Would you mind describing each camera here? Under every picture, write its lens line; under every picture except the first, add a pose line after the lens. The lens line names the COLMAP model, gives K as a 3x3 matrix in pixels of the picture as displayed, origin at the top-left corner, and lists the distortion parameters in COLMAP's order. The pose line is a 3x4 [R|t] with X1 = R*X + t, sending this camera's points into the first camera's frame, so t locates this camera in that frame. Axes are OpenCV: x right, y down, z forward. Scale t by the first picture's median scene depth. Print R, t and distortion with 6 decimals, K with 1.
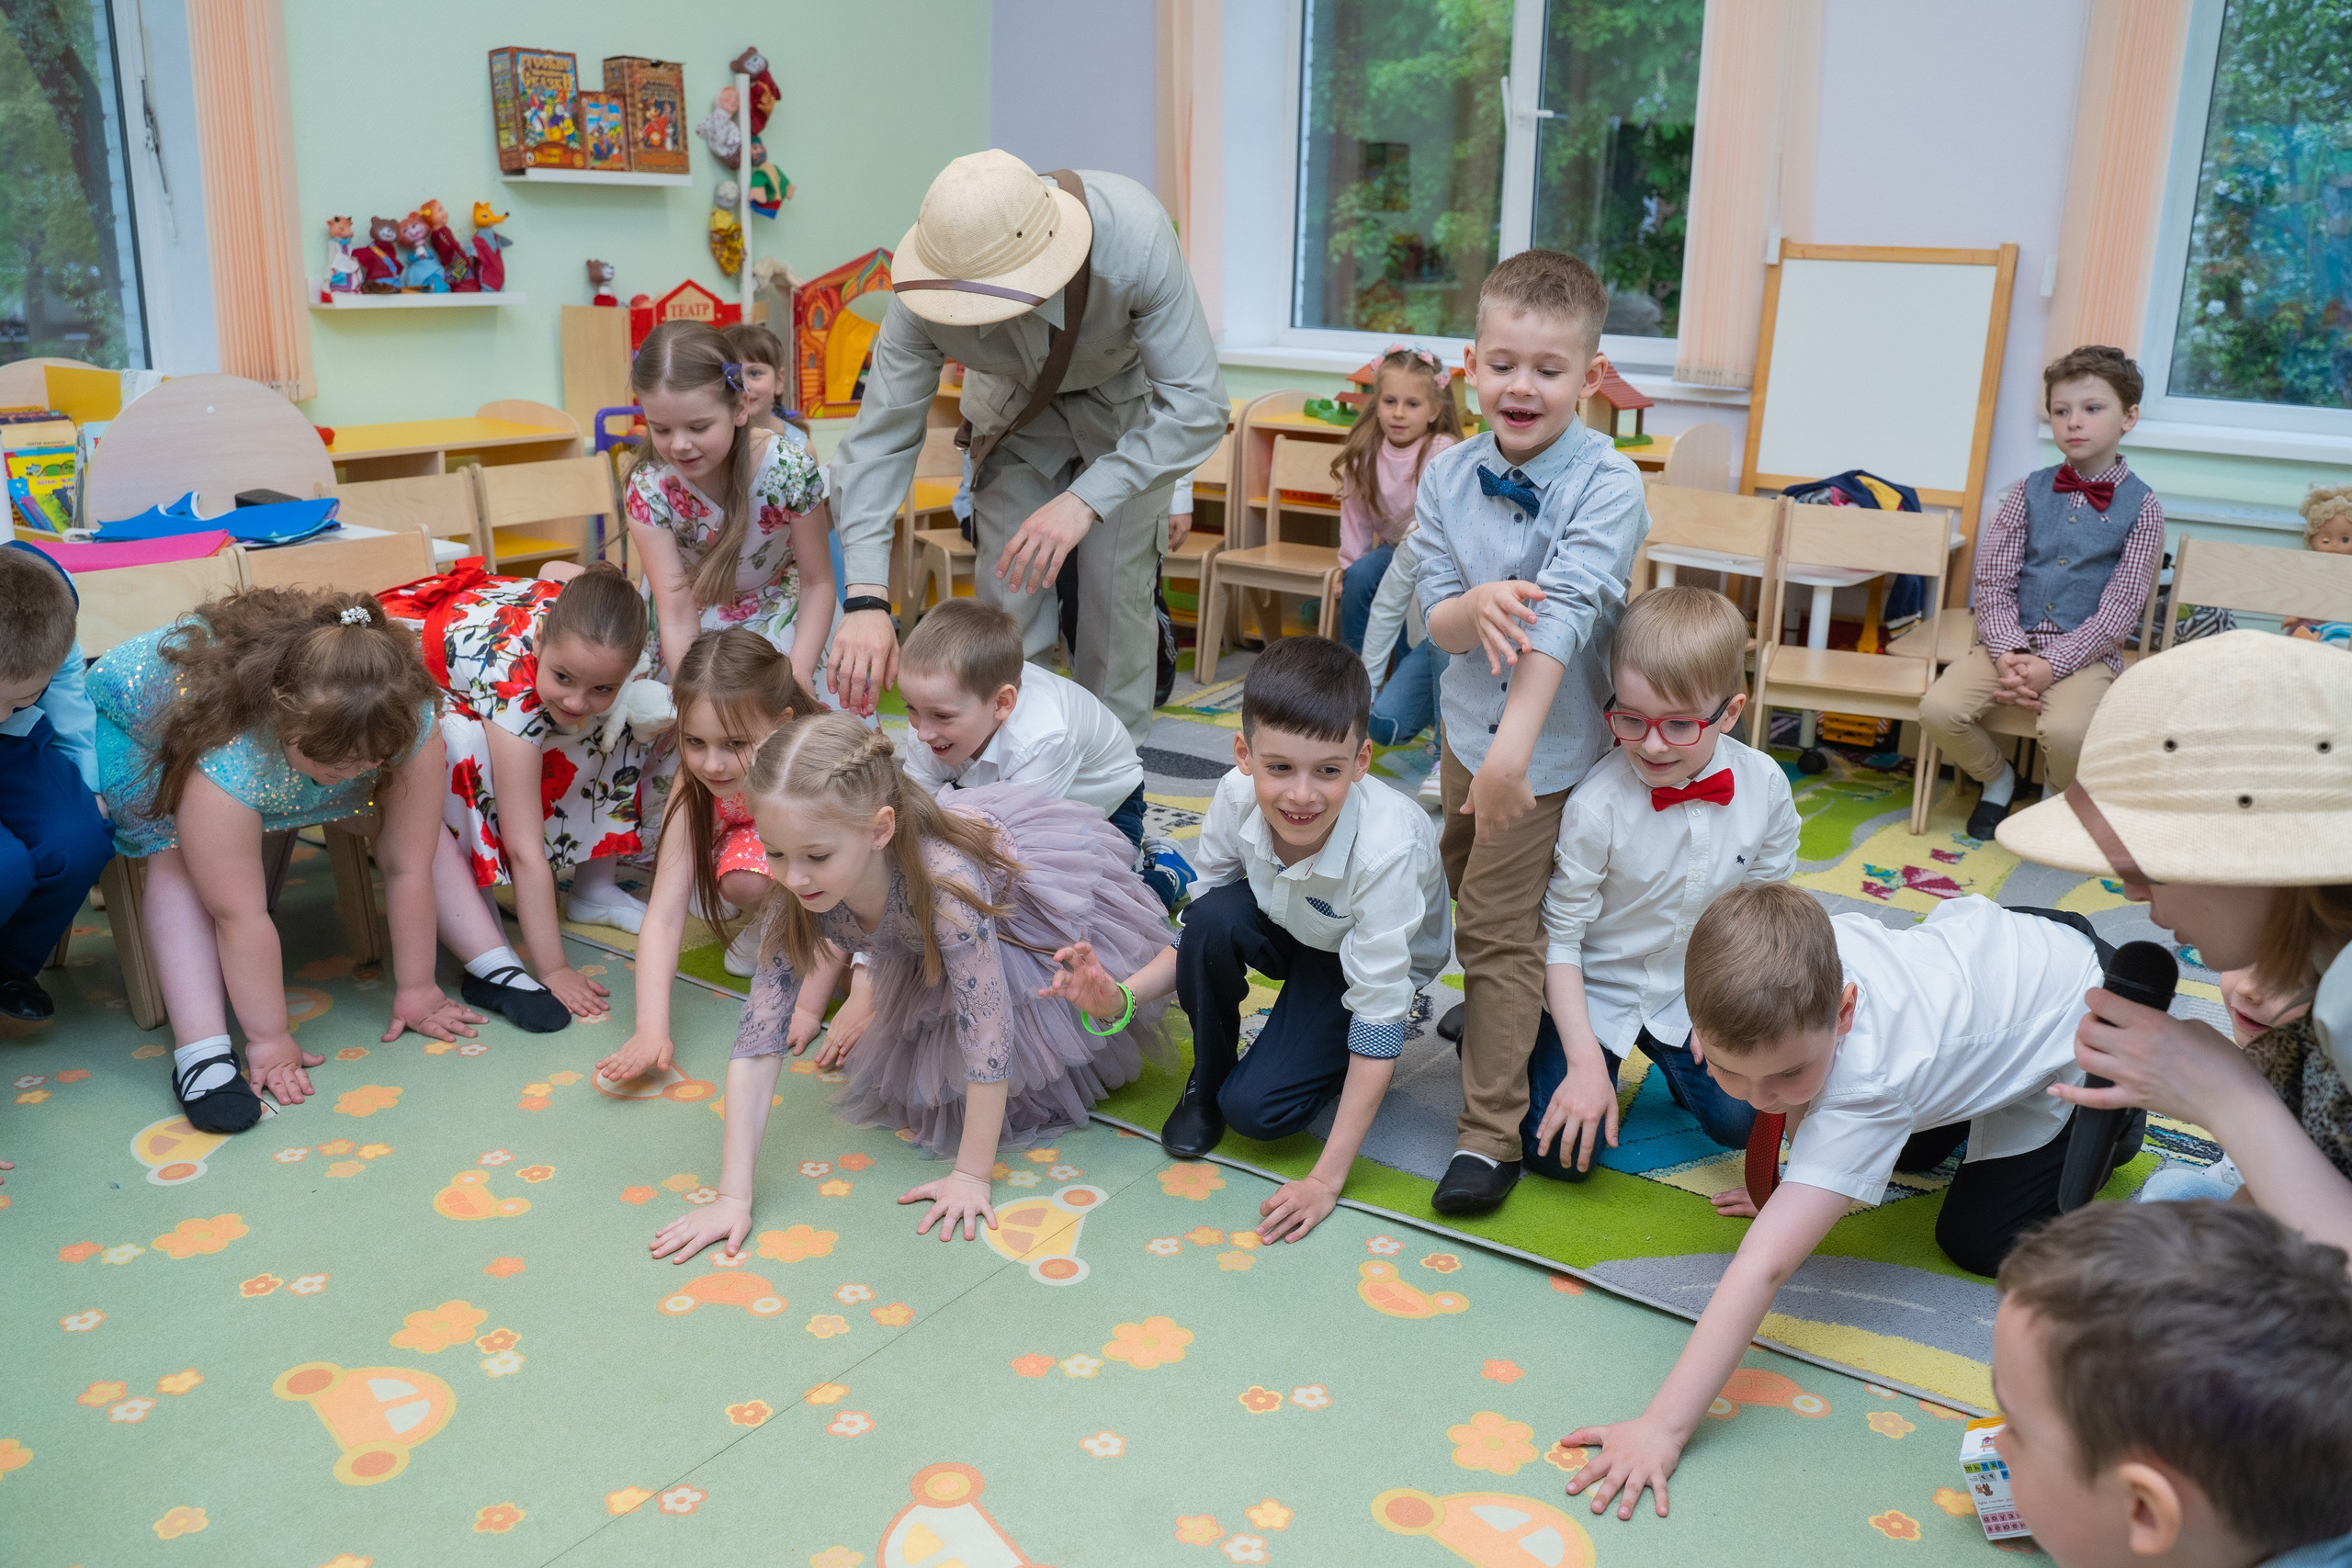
lens RADIAL K [[1913.4, 0, 1180.4], [0, 1913.4, 768.9], [0, 0, 1]] dist [-0.120208, 0.098956]
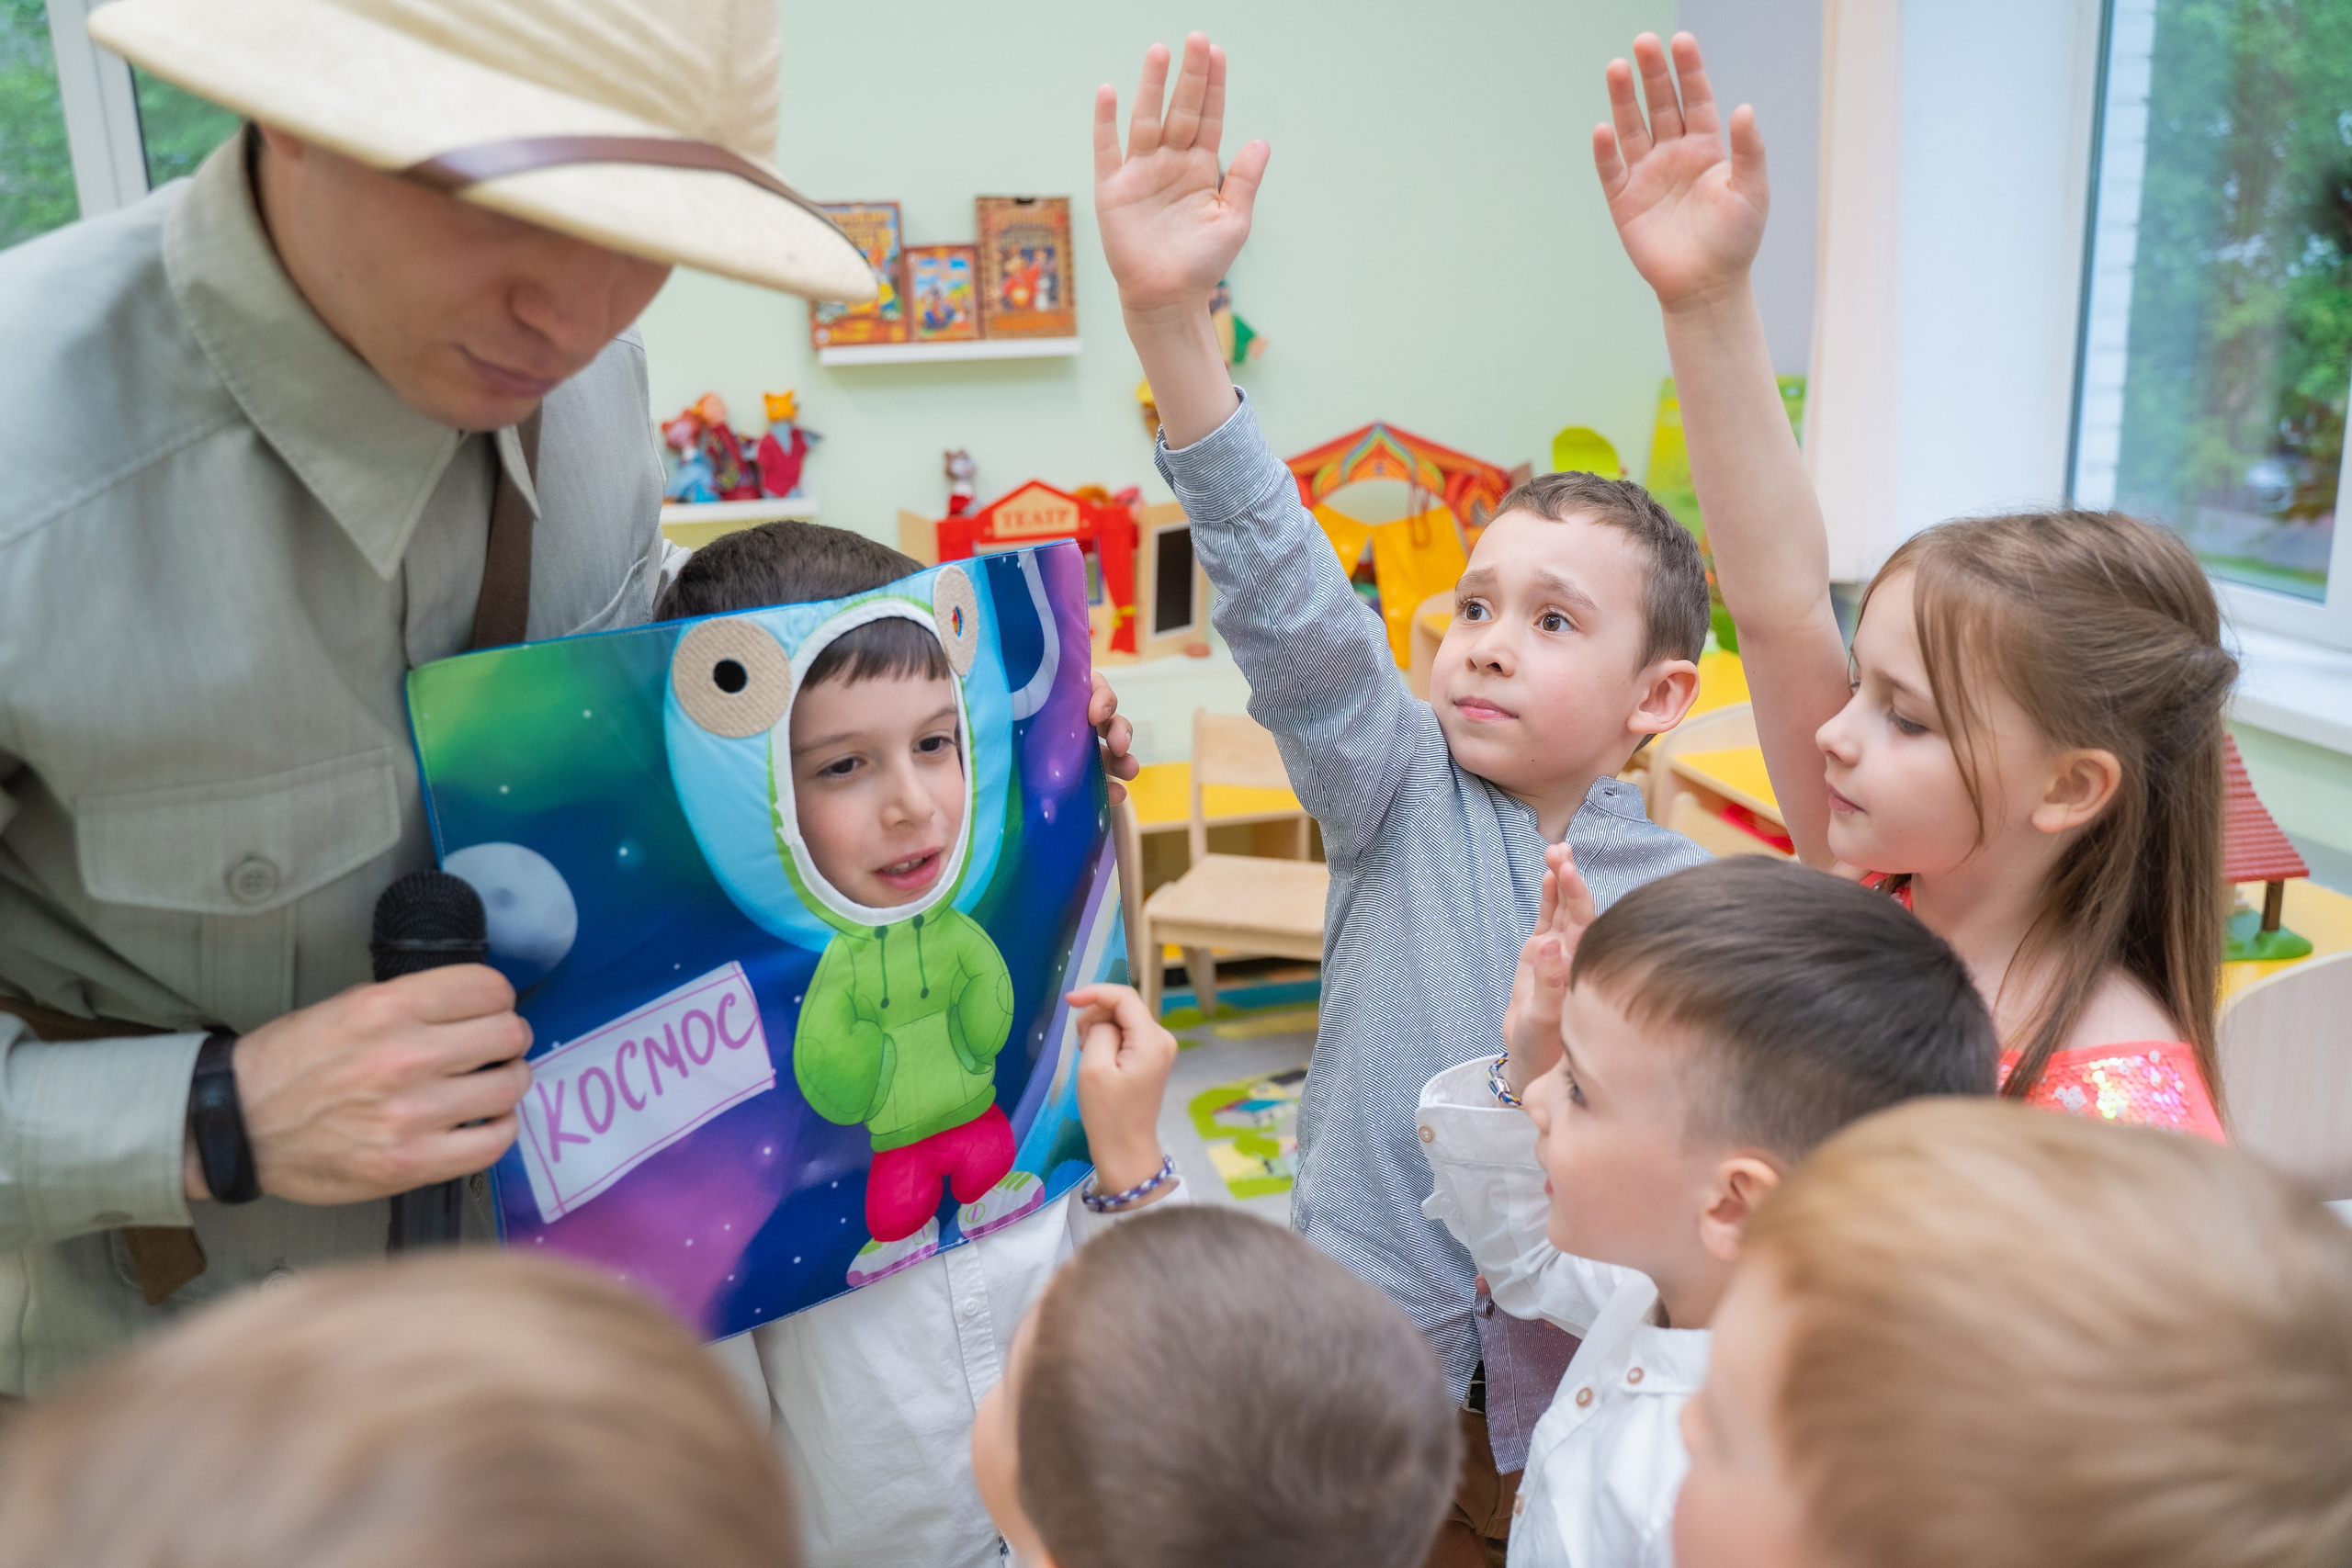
lens RADIAL K [[1913.4, 0, 1175.5], [0, 1913.4, 788.7], [0, 0, 1]] dist [-0.120208, 0.098956]
pose [[0.729264, 0.141362, -0.669471, 0.333635], [-0.140062, 0.988548, 0.056165, -0.193508], [0.669744, 0.052809, 0.740712, 0.486356]]
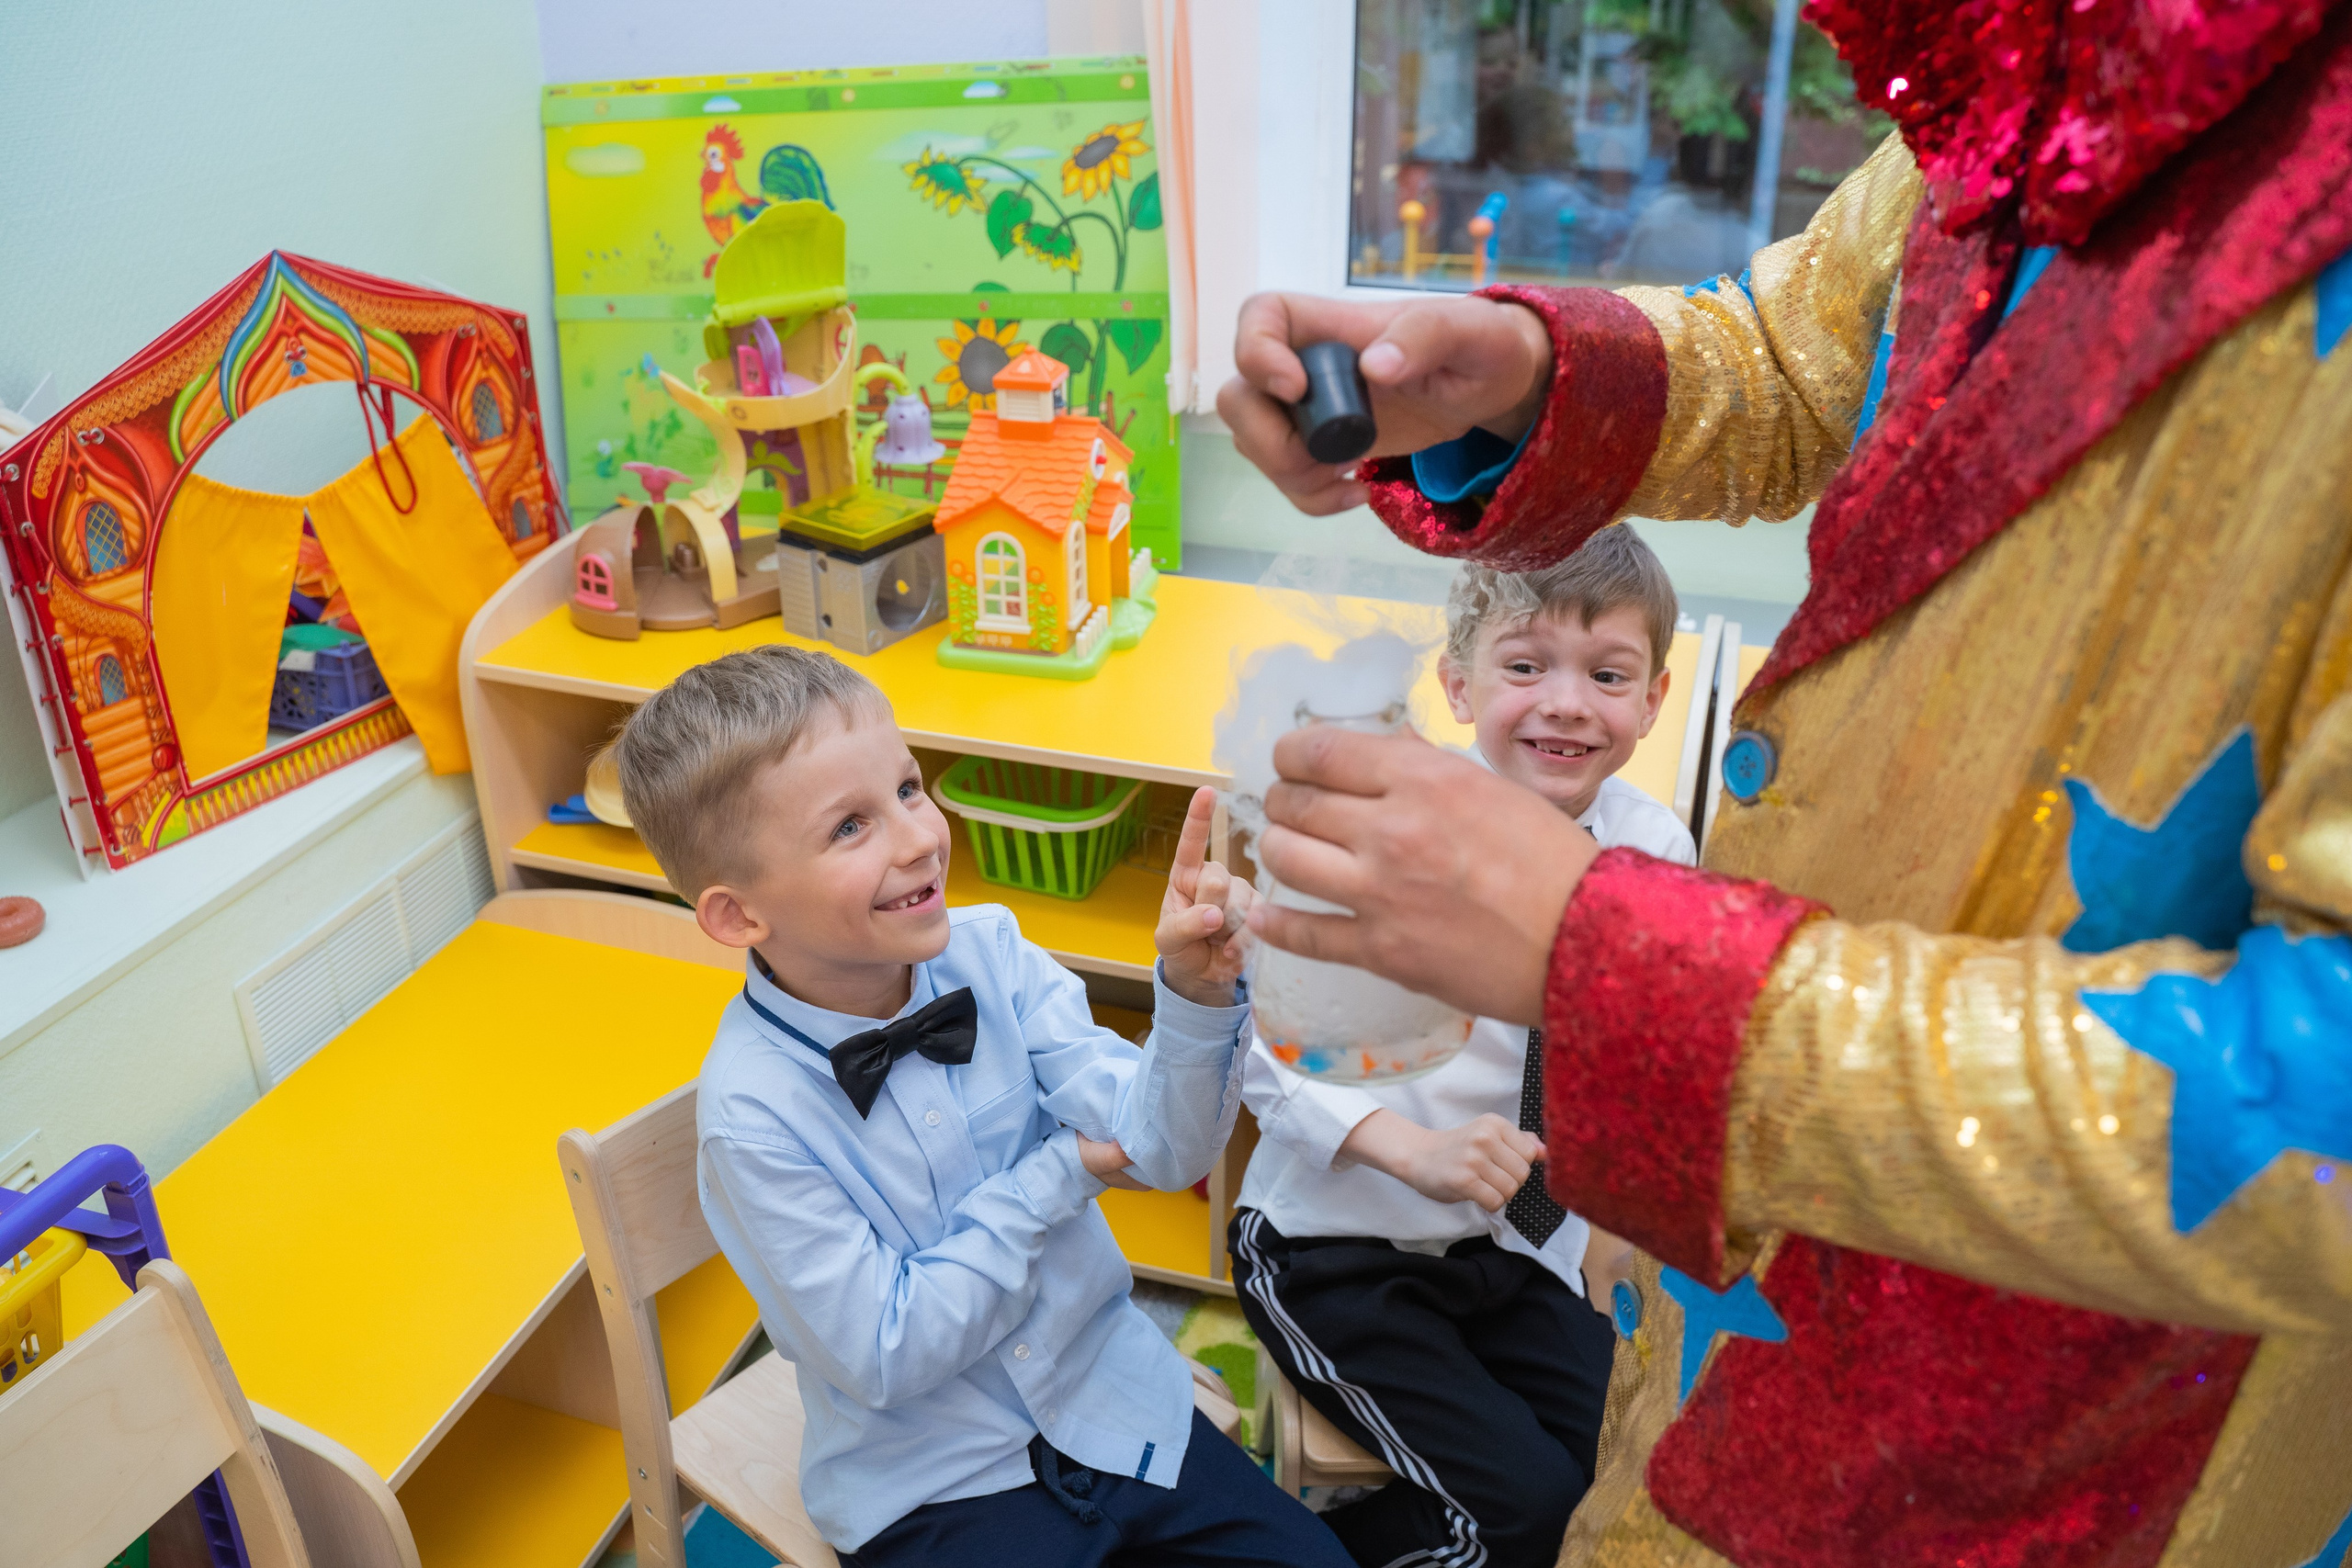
lens RADIAL K [[1913.4, 0, 1170.3], [0, 1913.4, 785.7], [0, 0, 1]] dist [-0.120208, 0.098956]
pose [[0.955612, -0.158184, 0.248563, -0.126334], [0.109148, 0.973692, 0.200026, -0.273266], [-0.273665, -0.164017, 0.947737, 0.770657]]
